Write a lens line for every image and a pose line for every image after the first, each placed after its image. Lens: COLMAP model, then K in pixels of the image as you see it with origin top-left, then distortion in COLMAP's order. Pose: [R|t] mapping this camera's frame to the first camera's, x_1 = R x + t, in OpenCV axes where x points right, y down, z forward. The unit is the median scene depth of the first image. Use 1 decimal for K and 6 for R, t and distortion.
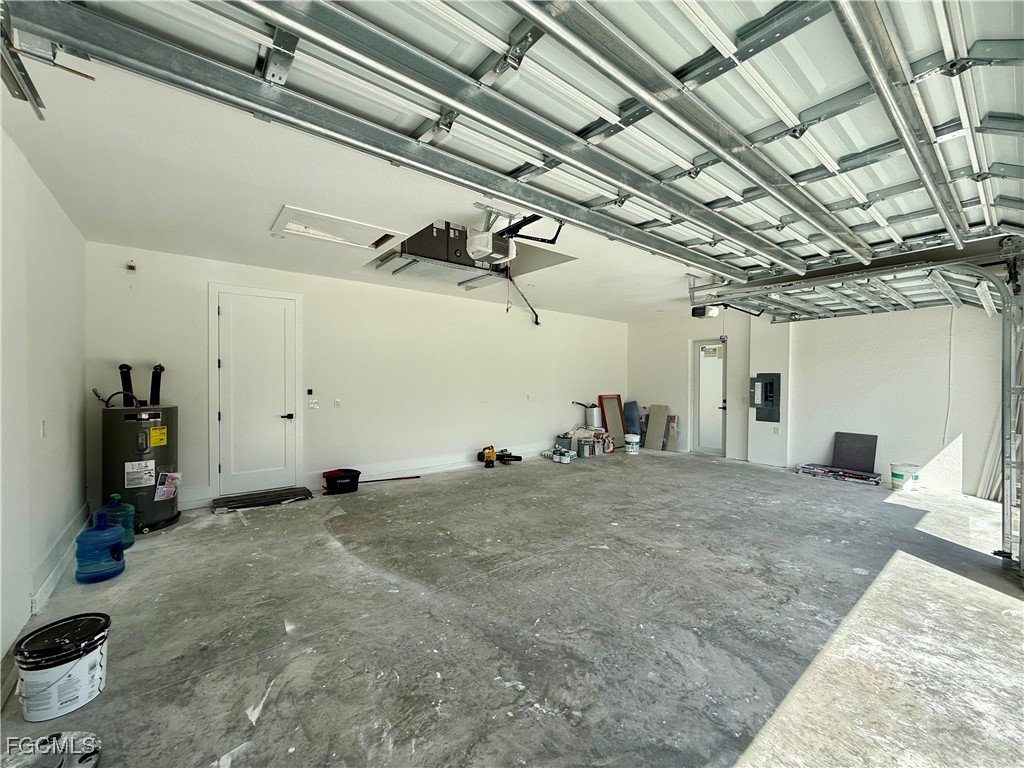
lens RADIAL K [[410.4, 0, 513.1], [0, 410.4, 382.1], [0, 0, 1]] dist [-0.002067, -0.000005]
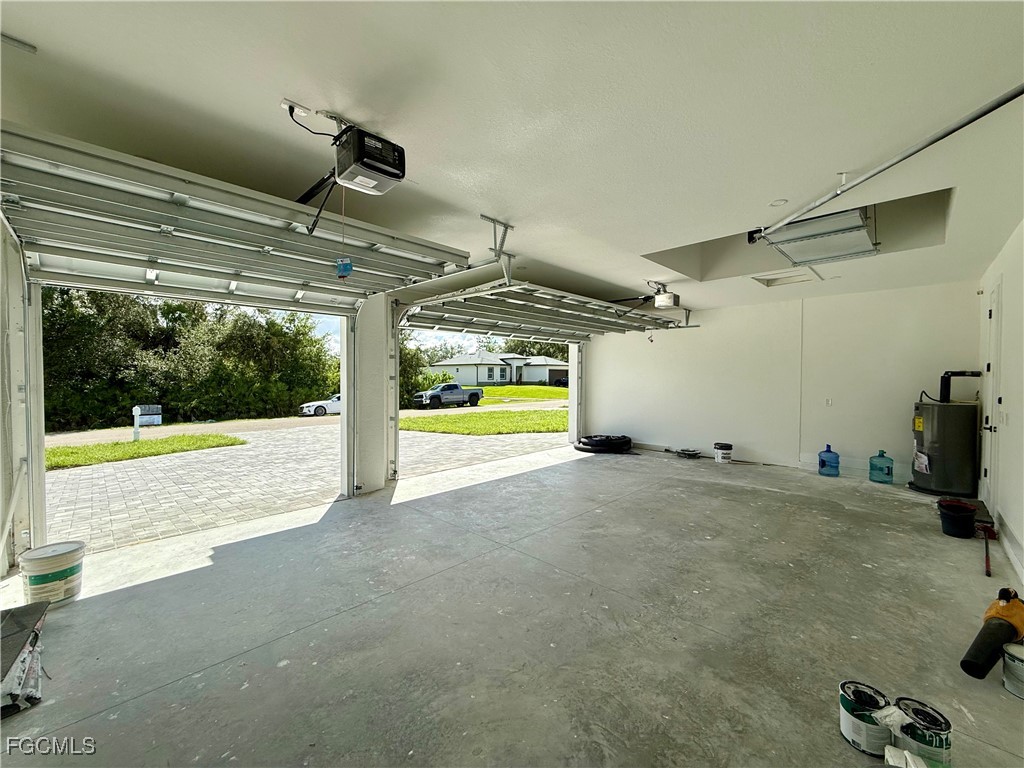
lens RADIAL K [[410.4, 0, 511.2], [0, 410.4, 383.6], [0, 0, 1]] dist [-0.002067, -0.000005]
pose [[-0.993158, -0.005827, -0.116635, 0.547910], [-0.008686, 0.999674, 0.024019, -0.019570], [0.116457, 0.024868, -0.992884, 1.841549]]
